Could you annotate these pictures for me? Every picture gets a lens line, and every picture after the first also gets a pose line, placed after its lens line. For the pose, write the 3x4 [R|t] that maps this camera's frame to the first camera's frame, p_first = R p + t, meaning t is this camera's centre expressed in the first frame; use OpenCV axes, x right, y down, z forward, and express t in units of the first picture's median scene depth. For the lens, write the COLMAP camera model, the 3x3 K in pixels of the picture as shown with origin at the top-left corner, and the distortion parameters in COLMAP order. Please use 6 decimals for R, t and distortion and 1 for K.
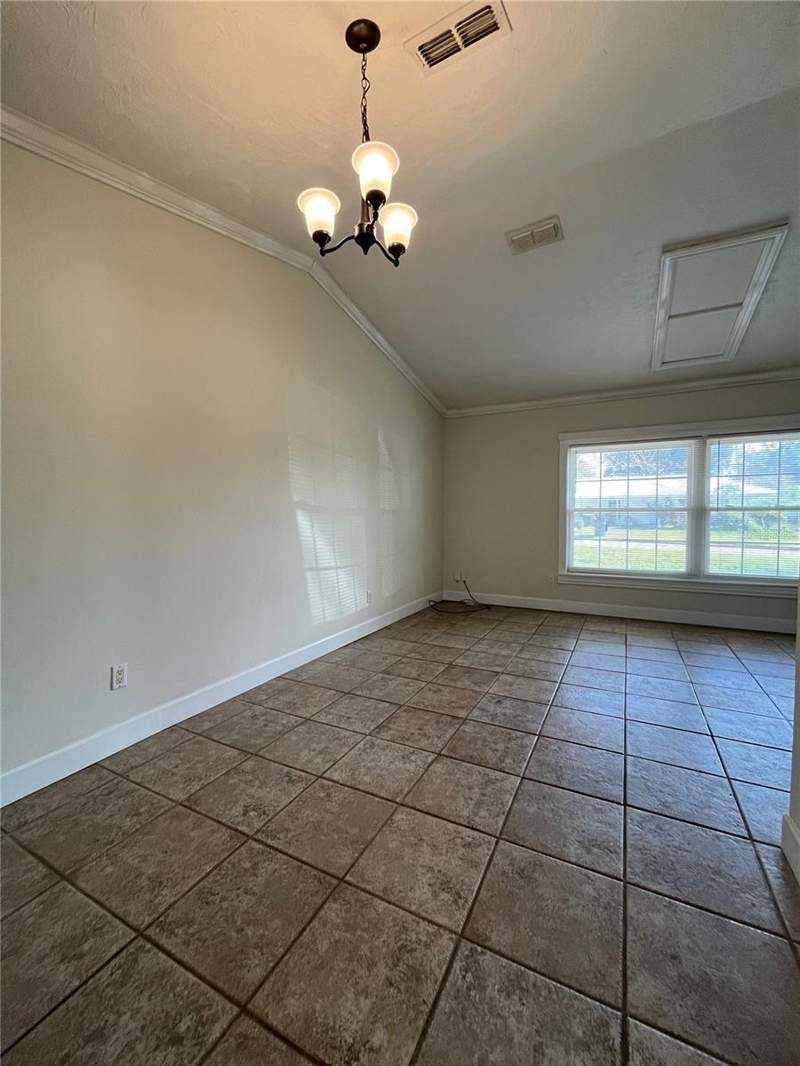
lens RADIAL K [[431.8, 0, 401.0], [0, 431.8, 534.3], [0, 0, 1]] dist [-0.004027, 0.000418]
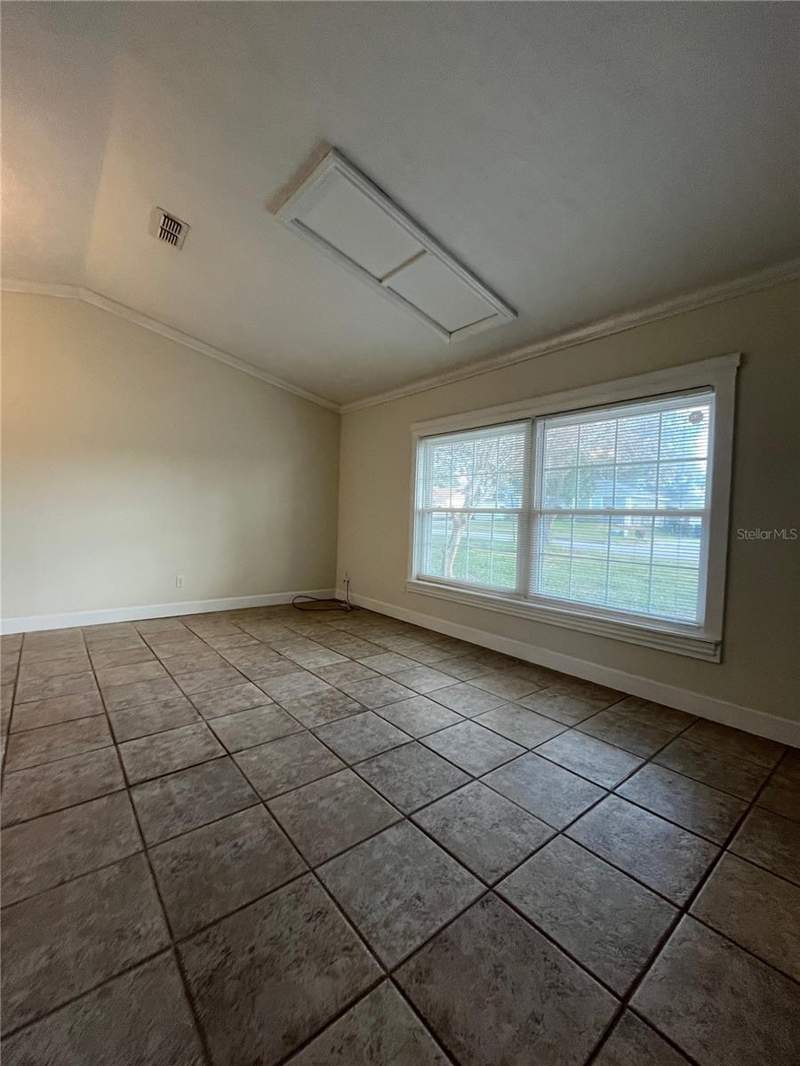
lens RADIAL K [[431.8, 0, 402.4], [0, 431.8, 534.7], [0, 0, 1]] dist [-0.004027, 0.000418]
pose [[0.917613, 0.047441, -0.394633, 2.149037], [-0.049409, 0.998765, 0.005181, -0.025845], [0.394391, 0.014744, 0.918824, 0.504612]]
